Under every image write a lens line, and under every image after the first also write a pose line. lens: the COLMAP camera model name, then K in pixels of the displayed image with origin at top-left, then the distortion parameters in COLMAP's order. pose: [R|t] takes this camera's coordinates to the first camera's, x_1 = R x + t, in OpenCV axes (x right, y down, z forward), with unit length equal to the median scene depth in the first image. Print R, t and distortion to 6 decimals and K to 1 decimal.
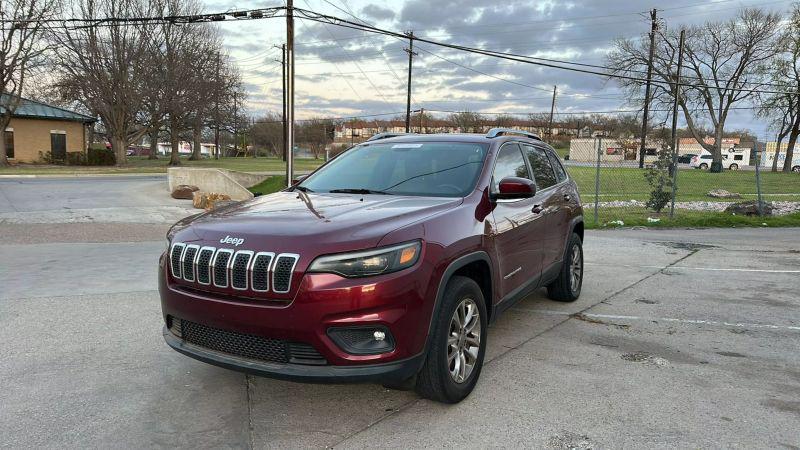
lens RADIAL K [[565.1, 0, 405.3], [0, 565.1, 222.1], [0, 0, 1]] dist [0.076591, -0.107178]
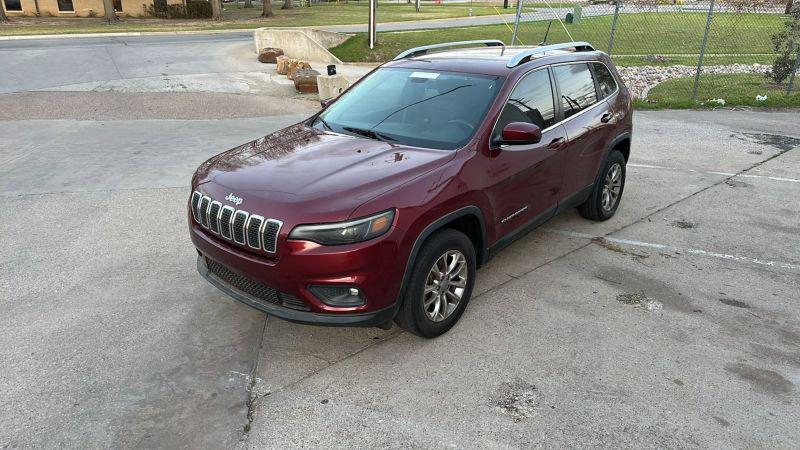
lens RADIAL K [[568.0, 0, 394.6], [0, 568.0, 233.5], [0, 0, 1]] dist [0.078257, -0.117408]
pose [[0.979715, 0.064855, -0.189611, 0.055398], [-0.007116, 0.956846, 0.290510, -0.055849], [0.200270, -0.283267, 0.937897, -0.008450]]
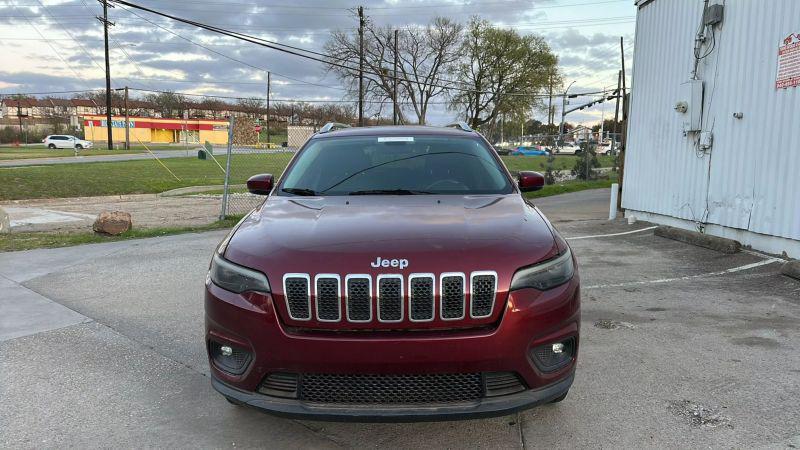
lens RADIAL K [[565.1, 0, 405.3], [0, 565.1, 222.1], [0, 0, 1]] dist [0.076591, -0.107178]
pose [[0.853302, -0.071979, 0.516424, -0.162697], [0.058875, 0.997393, 0.041735, -0.013305], [-0.518082, -0.005208, 0.855315, 0.072937]]
